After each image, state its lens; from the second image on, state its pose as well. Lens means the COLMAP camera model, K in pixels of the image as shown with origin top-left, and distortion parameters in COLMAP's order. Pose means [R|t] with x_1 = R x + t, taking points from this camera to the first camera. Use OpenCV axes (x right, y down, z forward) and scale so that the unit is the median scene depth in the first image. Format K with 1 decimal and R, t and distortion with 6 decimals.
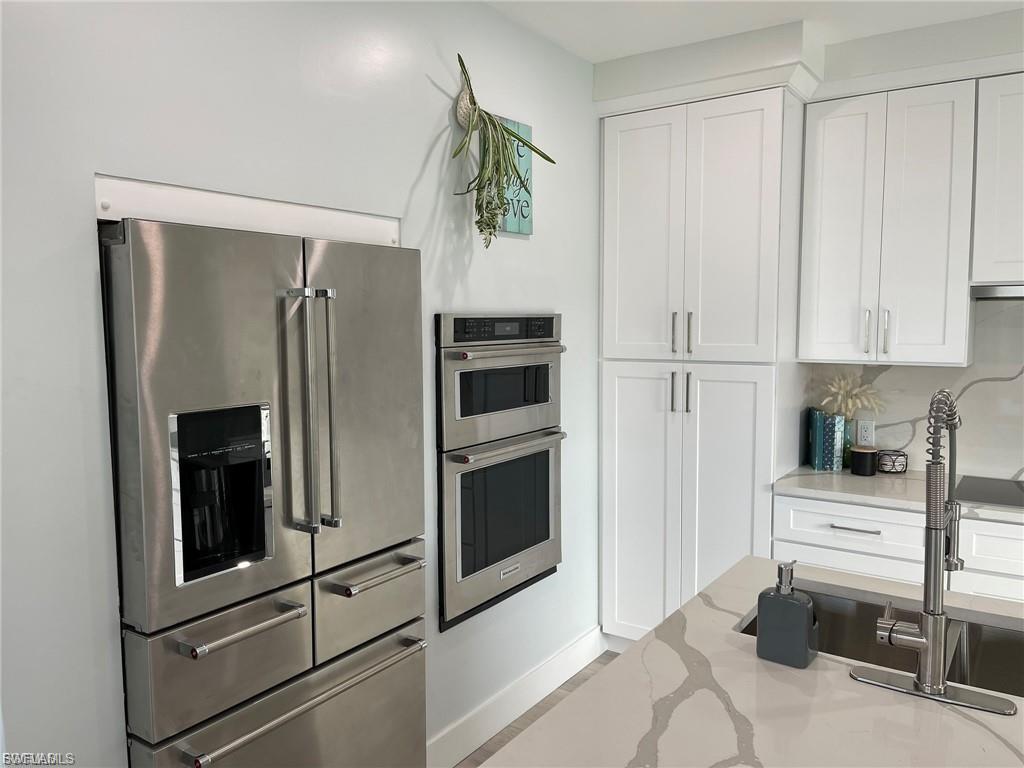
lens RADIAL K [[770.3, 0, 509.8], [0, 770.3, 389.4], [0, 0, 1]] dist [0.081272, -0.113651]
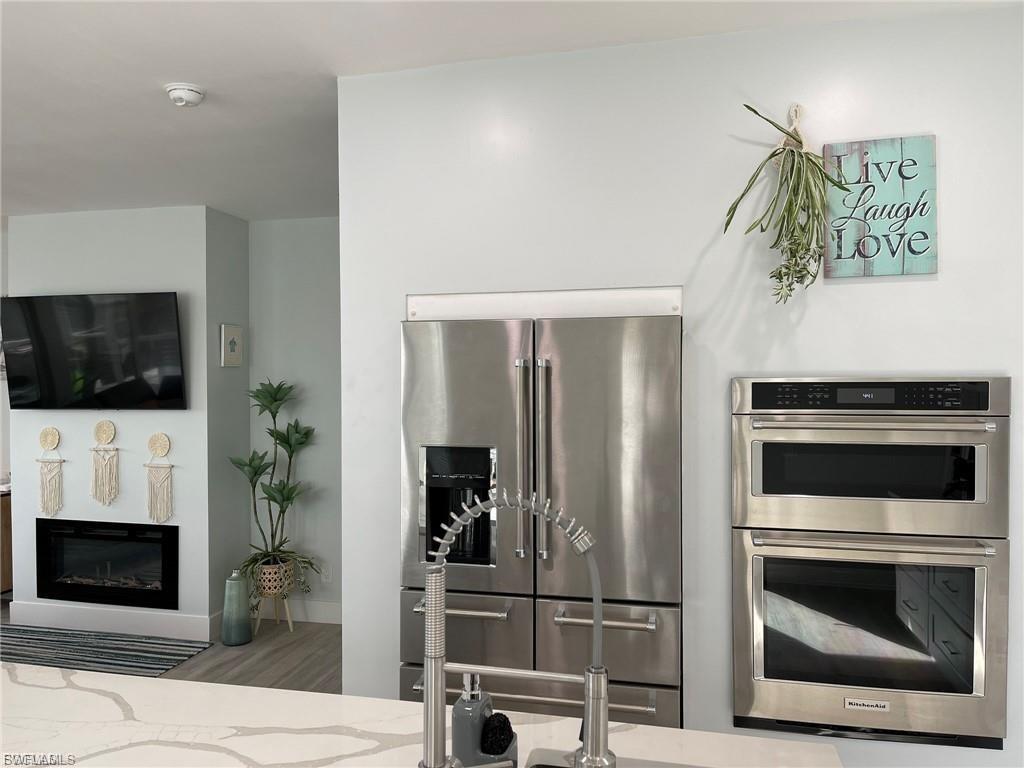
lens RADIAL K [[770.3, 0, 509.8], [0, 770.3, 389.4], [0, 0, 1]] dist [0.081272, -0.113651]
pose [[0.370797, 0.018461, -0.928530, 0.602473], [-0.084549, 0.996322, -0.013955, -0.041861], [0.924857, 0.083681, 0.370994, 0.347644]]
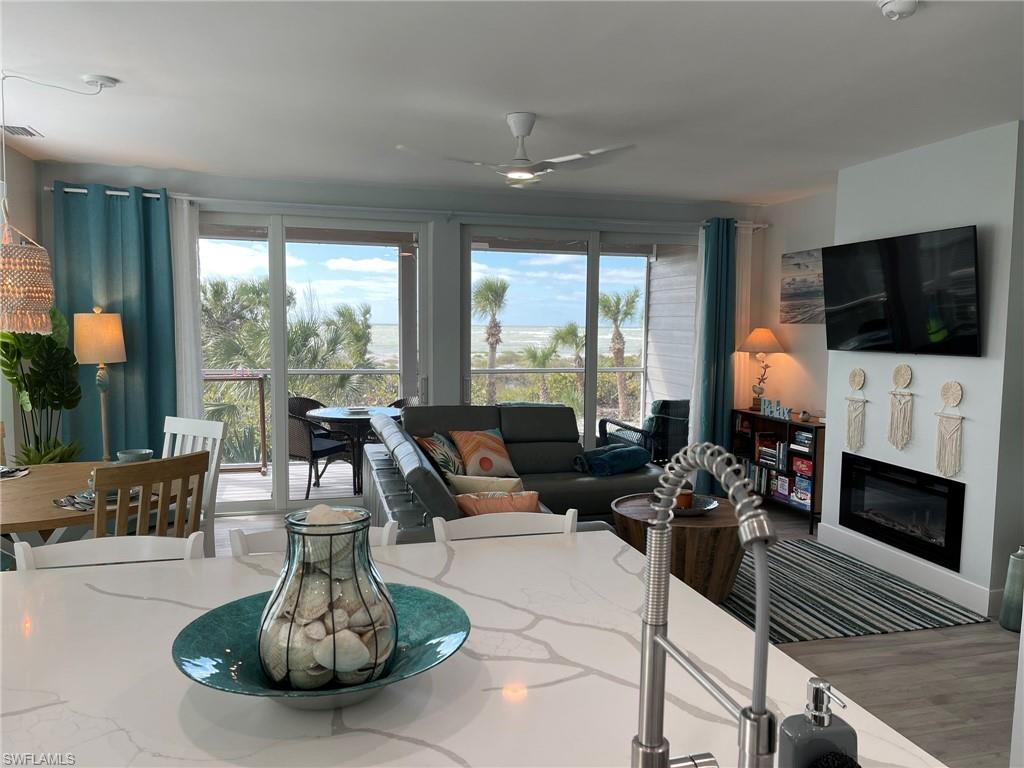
lens RADIAL K [[775.9, 0, 522.5], [0, 775.9, 391.2], [0, 0, 1]] dist [0.031307, -0.006785]
pose [[-0.640828, 0.064339, -0.764984, 0.520903], [-0.078983, 0.985668, 0.149064, -0.053637], [0.763611, 0.155945, -0.626562, 0.603207]]
